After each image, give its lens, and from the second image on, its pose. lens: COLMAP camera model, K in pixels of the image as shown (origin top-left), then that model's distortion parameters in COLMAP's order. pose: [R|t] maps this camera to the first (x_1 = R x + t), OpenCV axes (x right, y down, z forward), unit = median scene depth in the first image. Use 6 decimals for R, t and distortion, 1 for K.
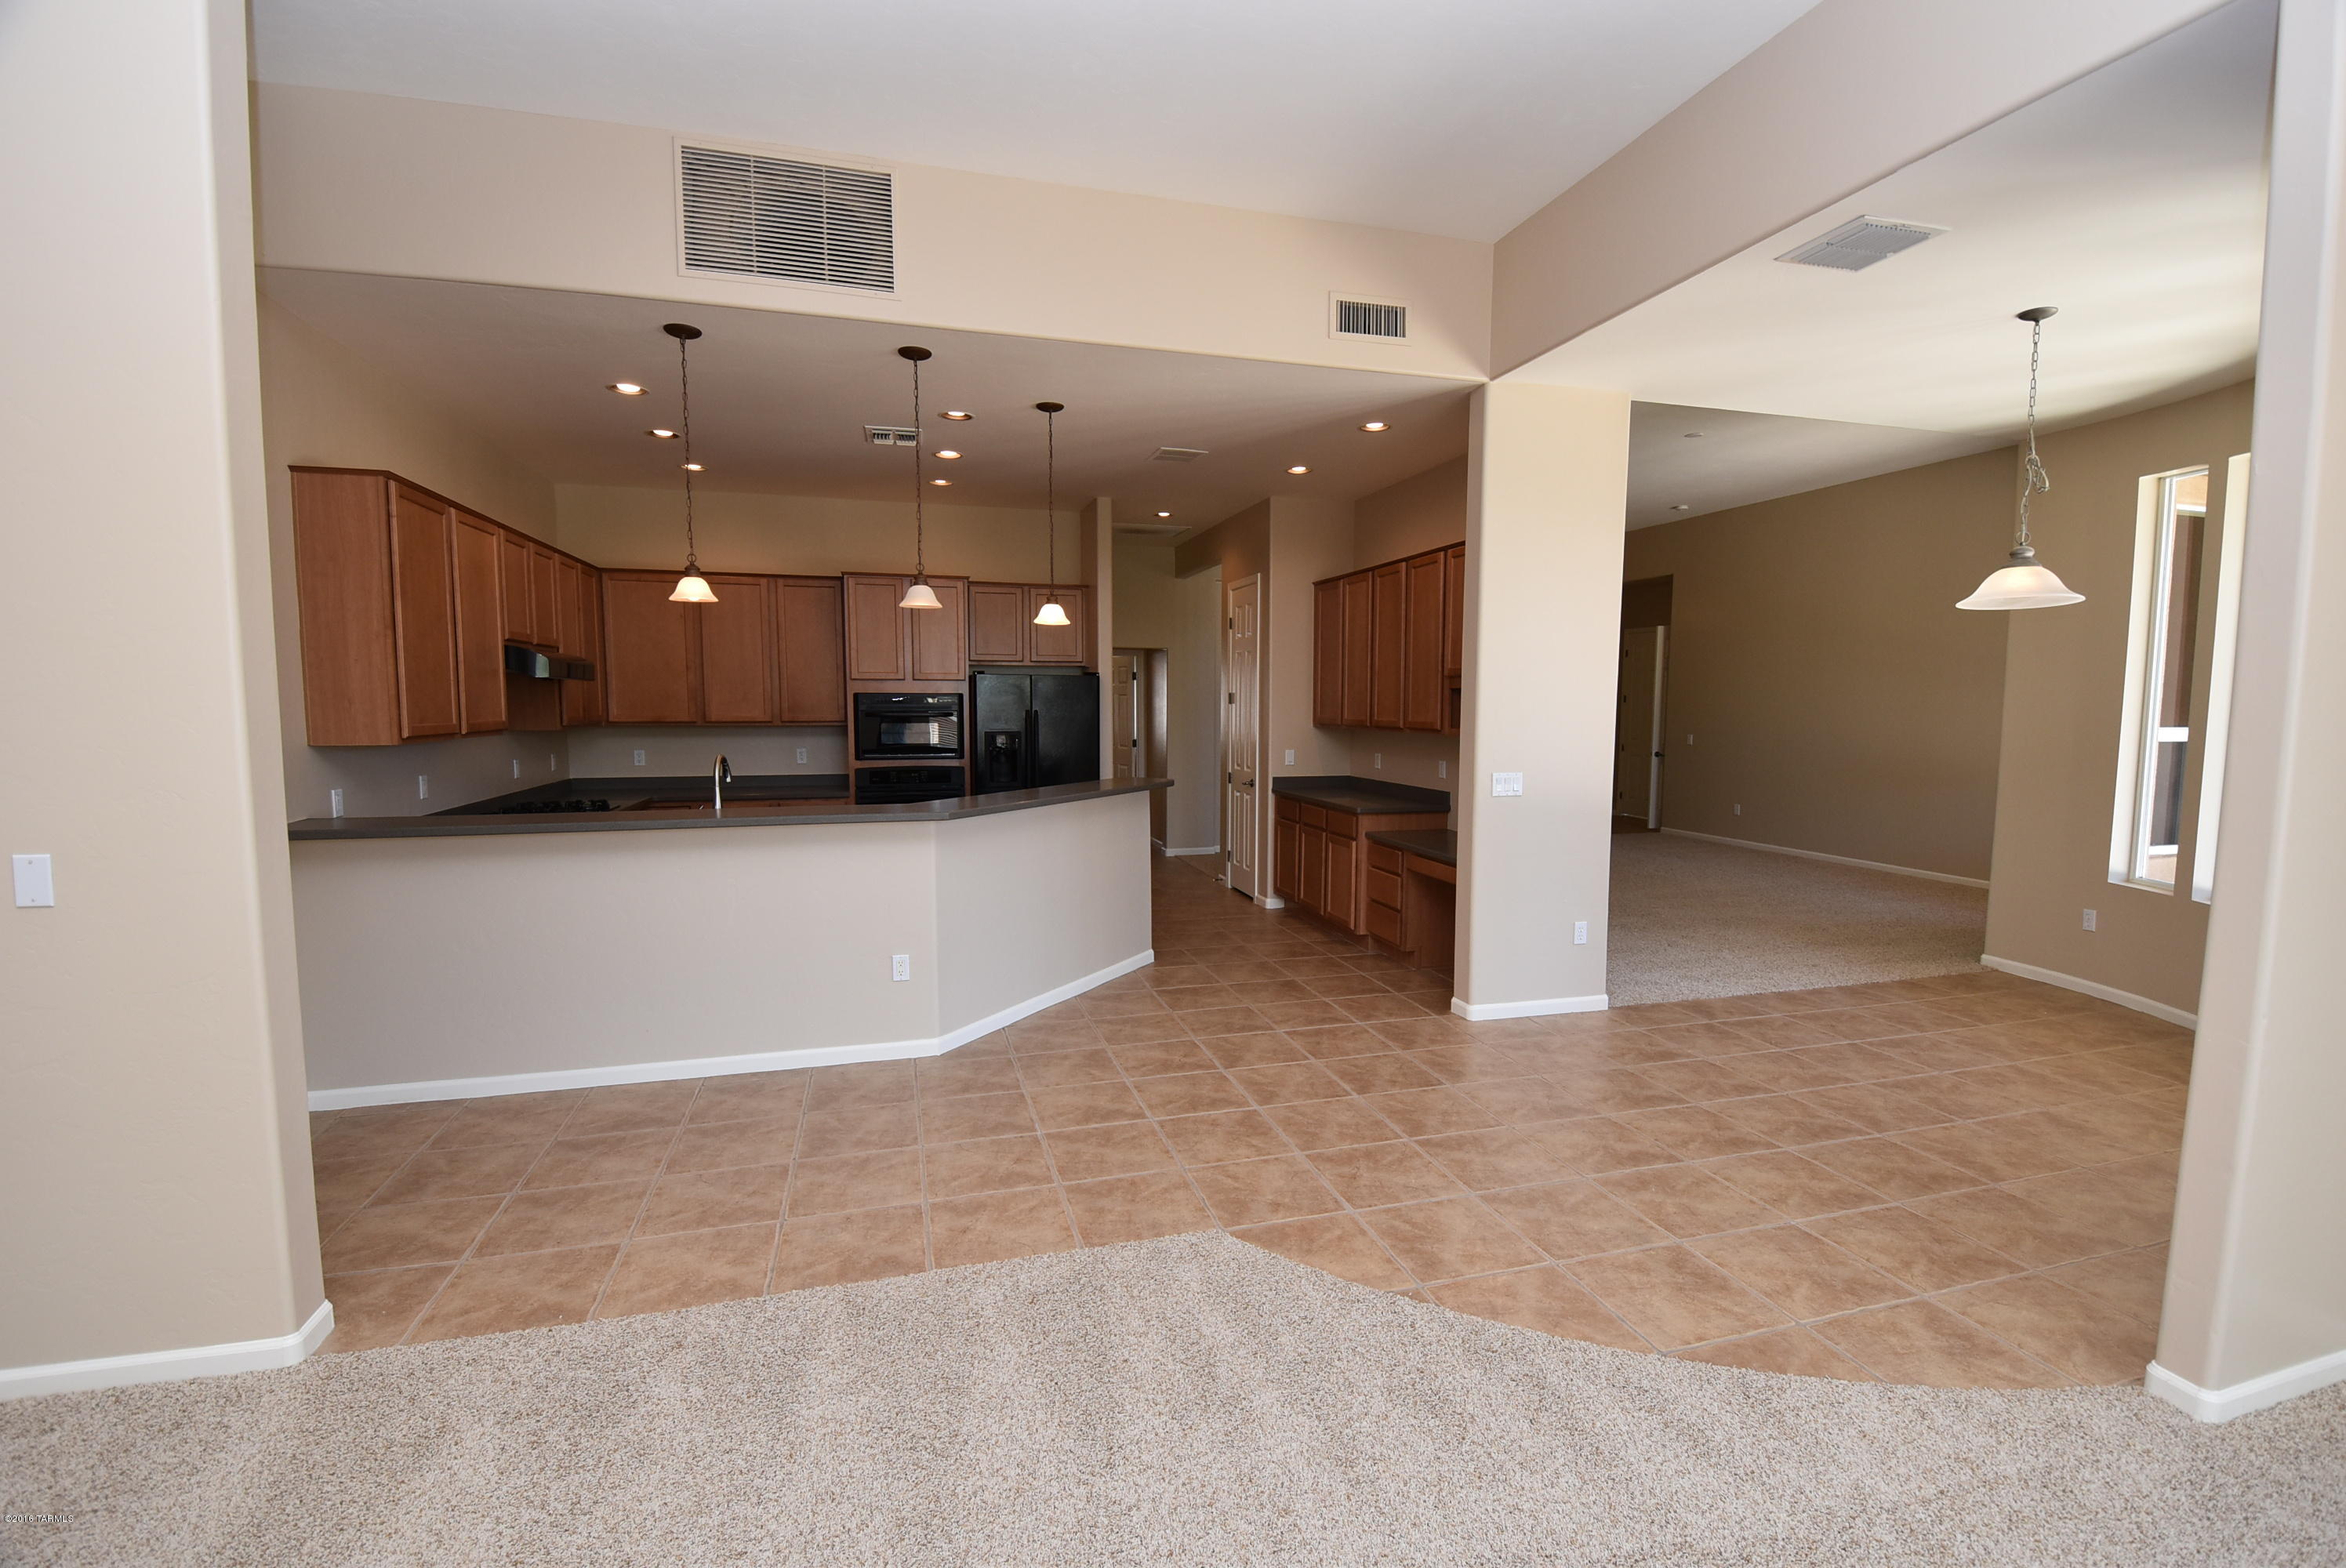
lens RADIAL K [[1027.5, 0, 1184.7], [0, 1027.5, 802.3], [0, 0, 1]] dist [0.012421, -0.019664]
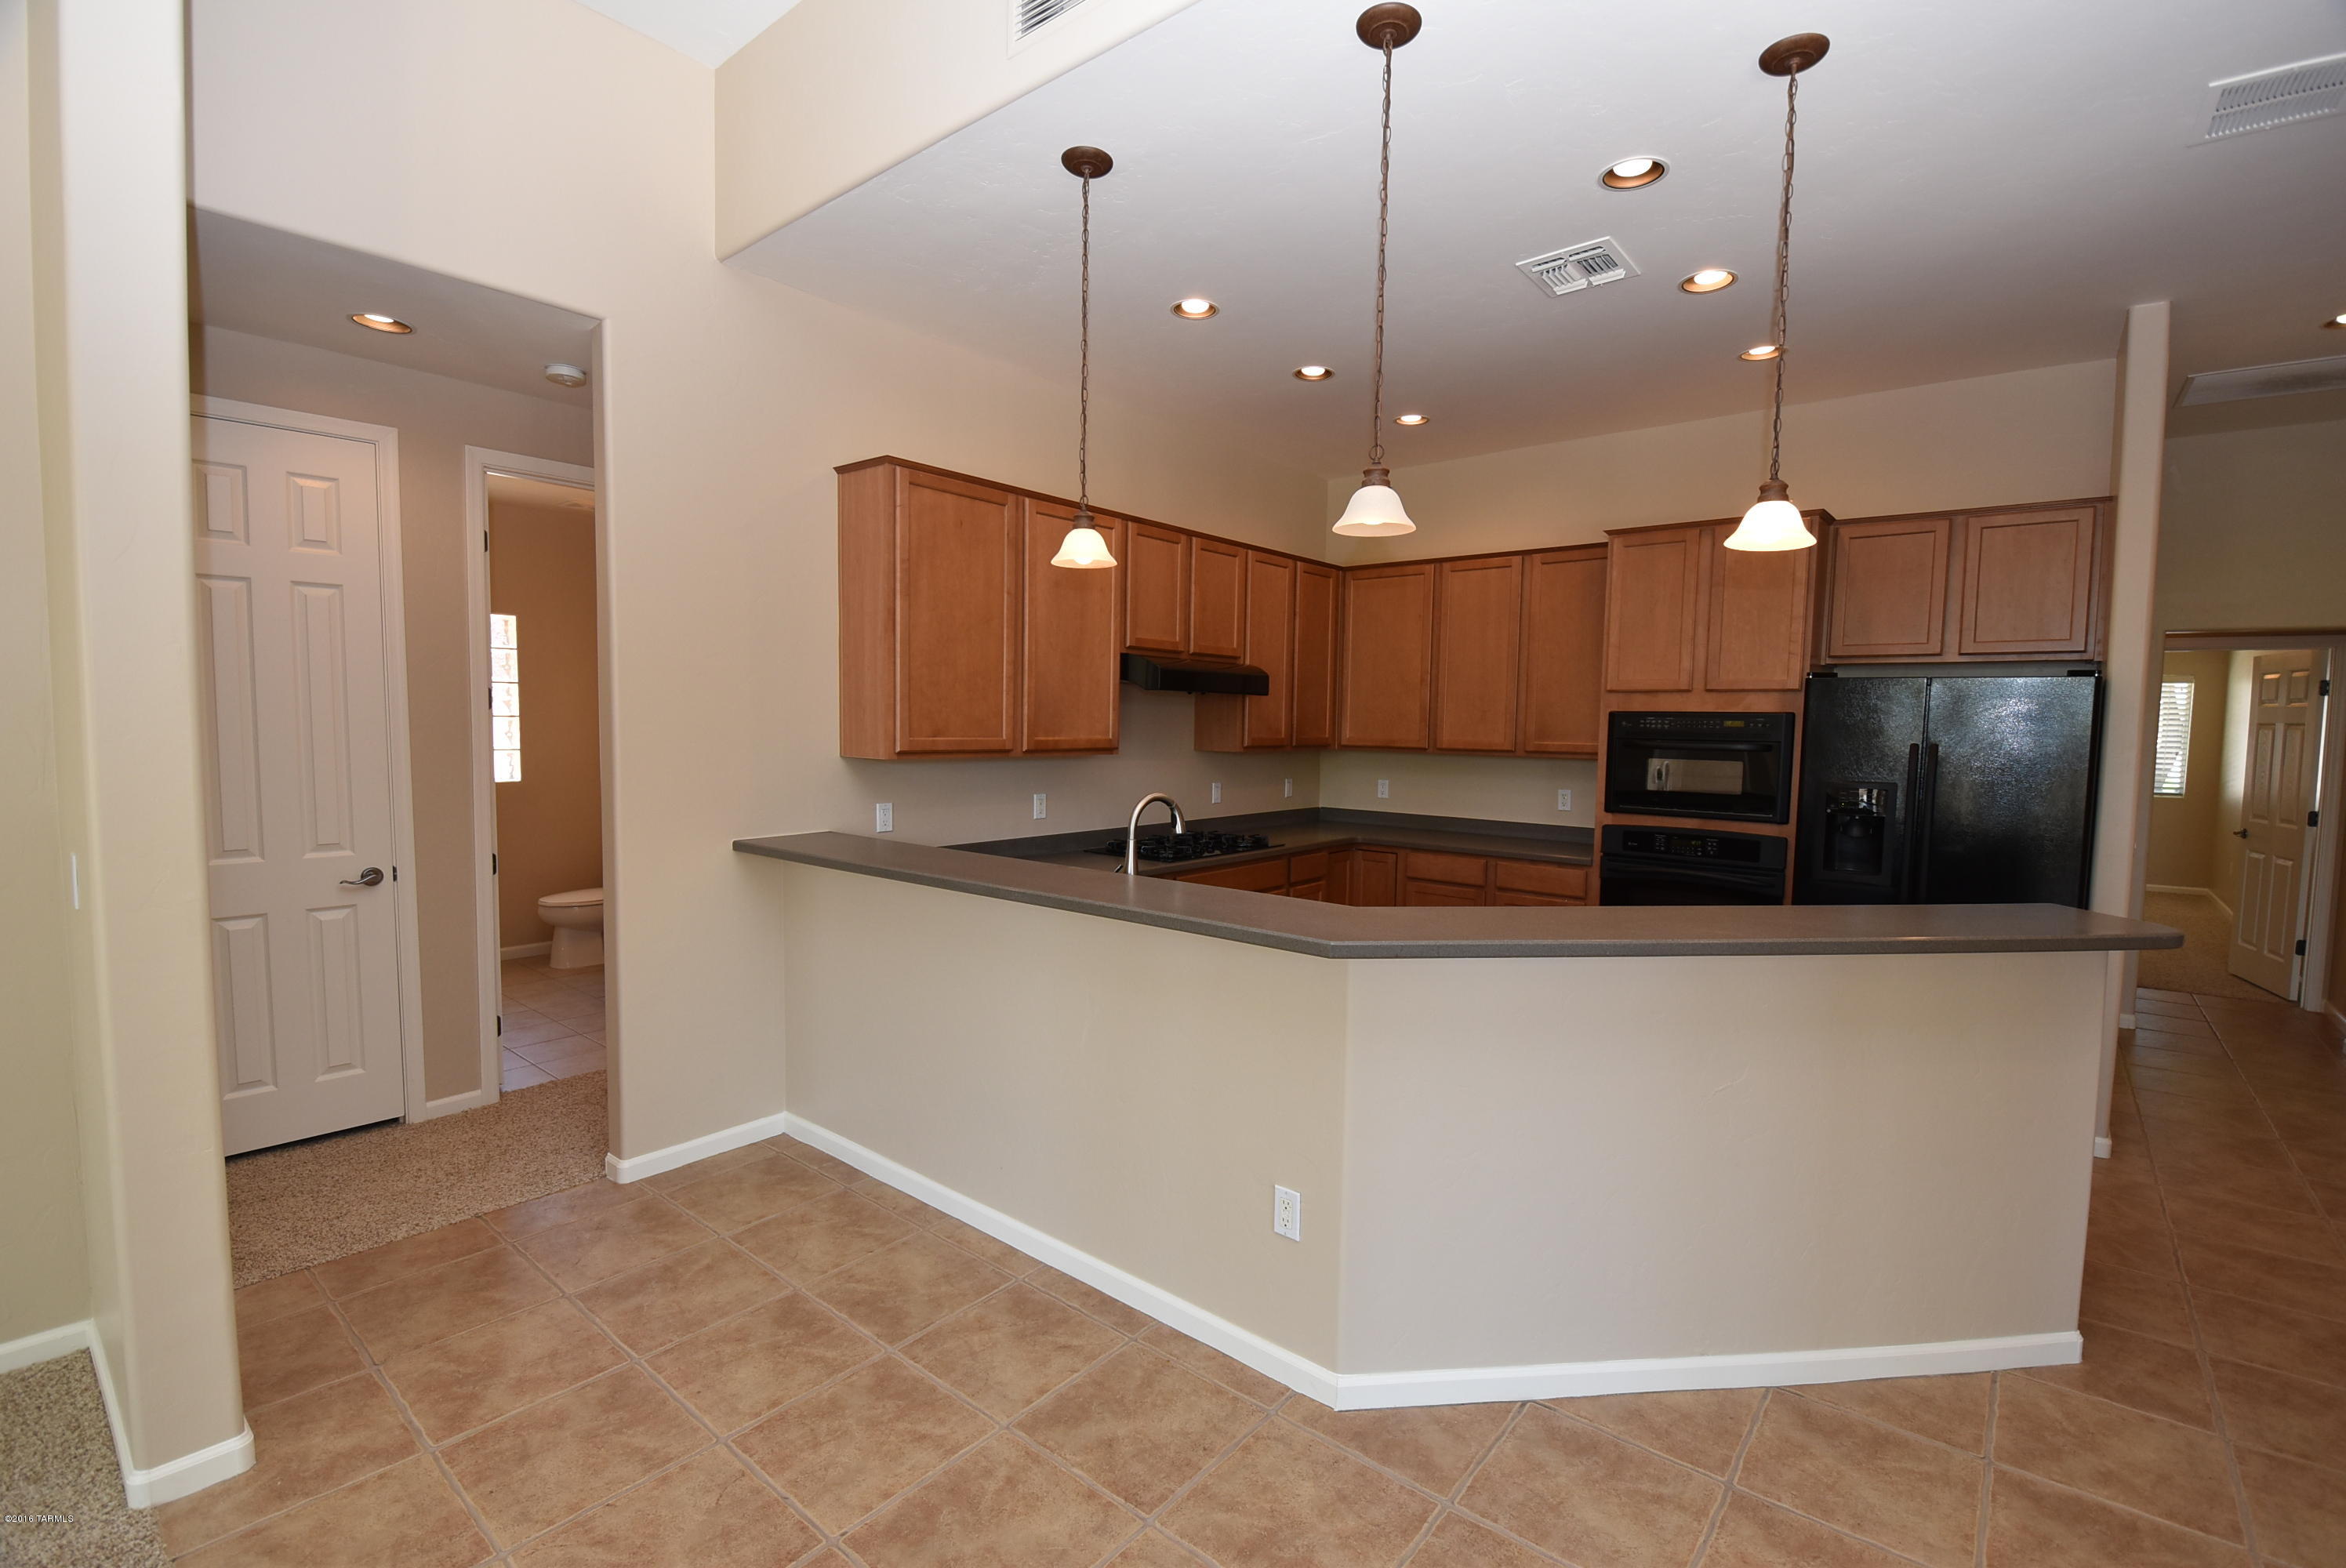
lens RADIAL K [[1027.5, 0, 1182.1], [0, 1027.5, 799.3], [0, 0, 1]] dist [0.012421, -0.019664]
pose [[0.565718, 0.069750, -0.821643, 0.084513], [-0.095353, 0.995265, 0.018837, -0.041585], [0.819067, 0.067690, 0.569690, 0.463237]]
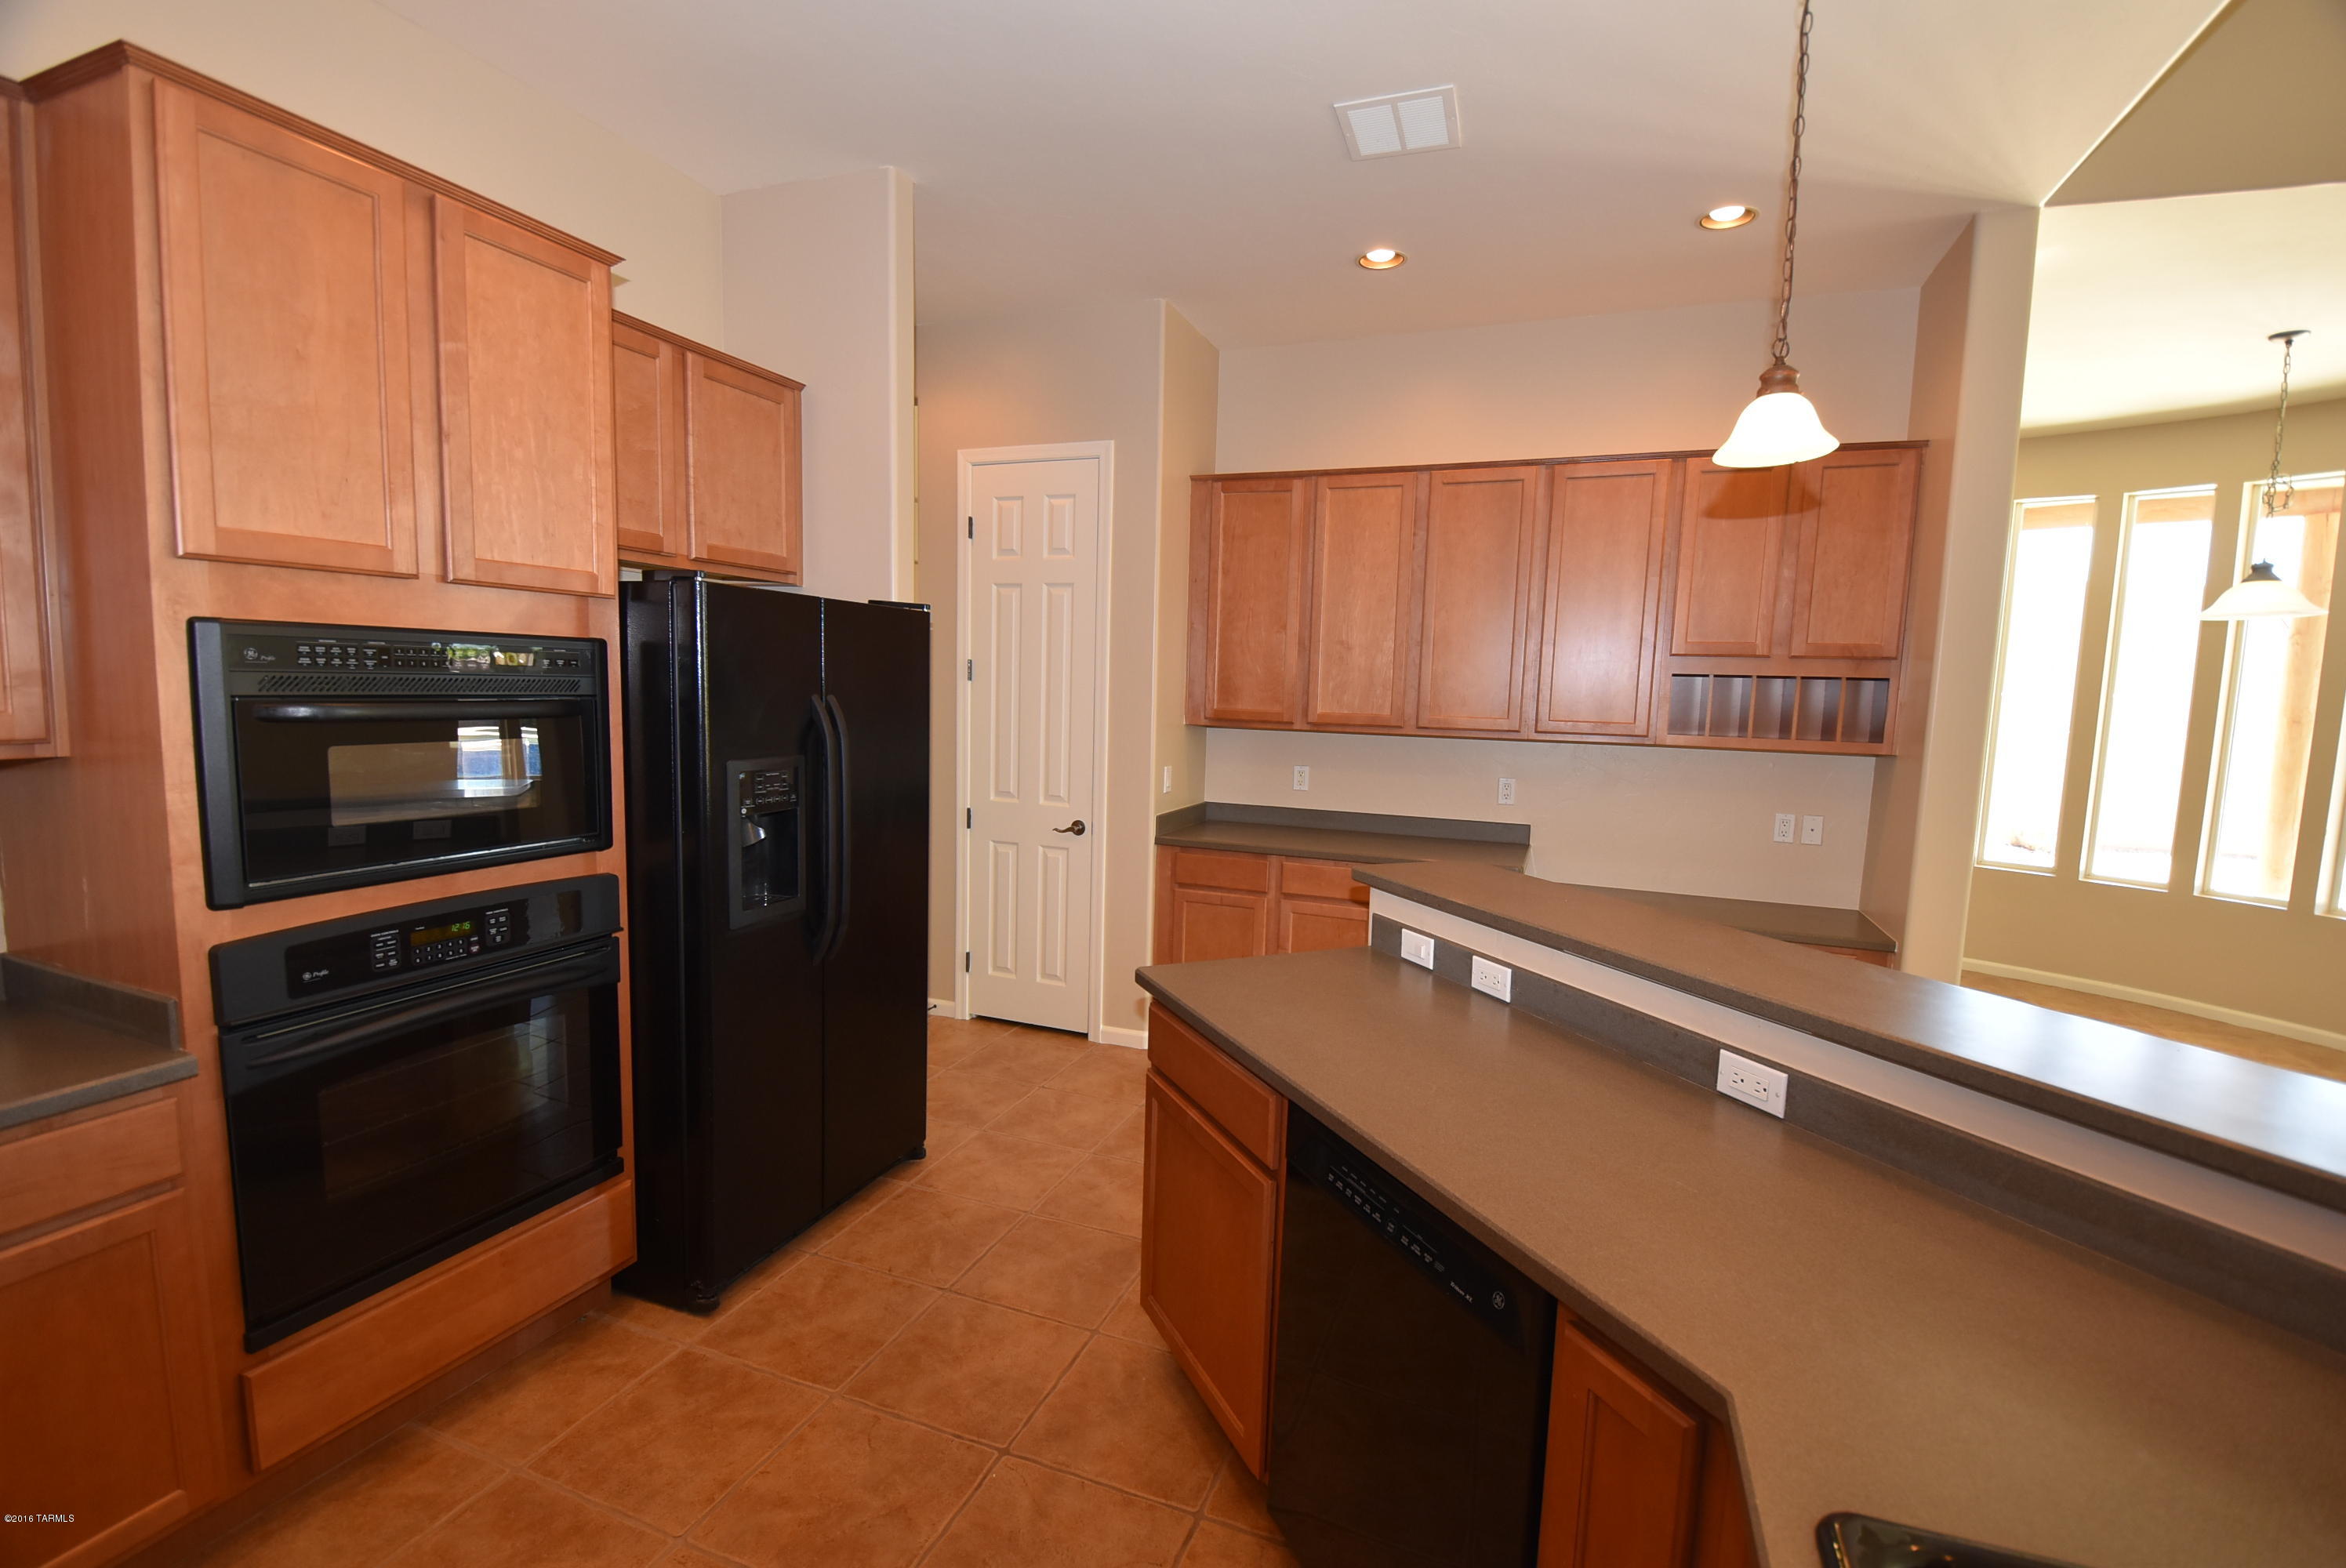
lens RADIAL K [[1027.5, 0, 1182.1], [0, 1027.5, 795.5], [0, 0, 1]] dist [0.012421, -0.019664]
pose [[0.602738, -0.071506, 0.794729, -0.431237], [0.053784, 0.997352, 0.048947, -0.077279], [-0.796124, 0.013242, 0.604988, 0.807487]]
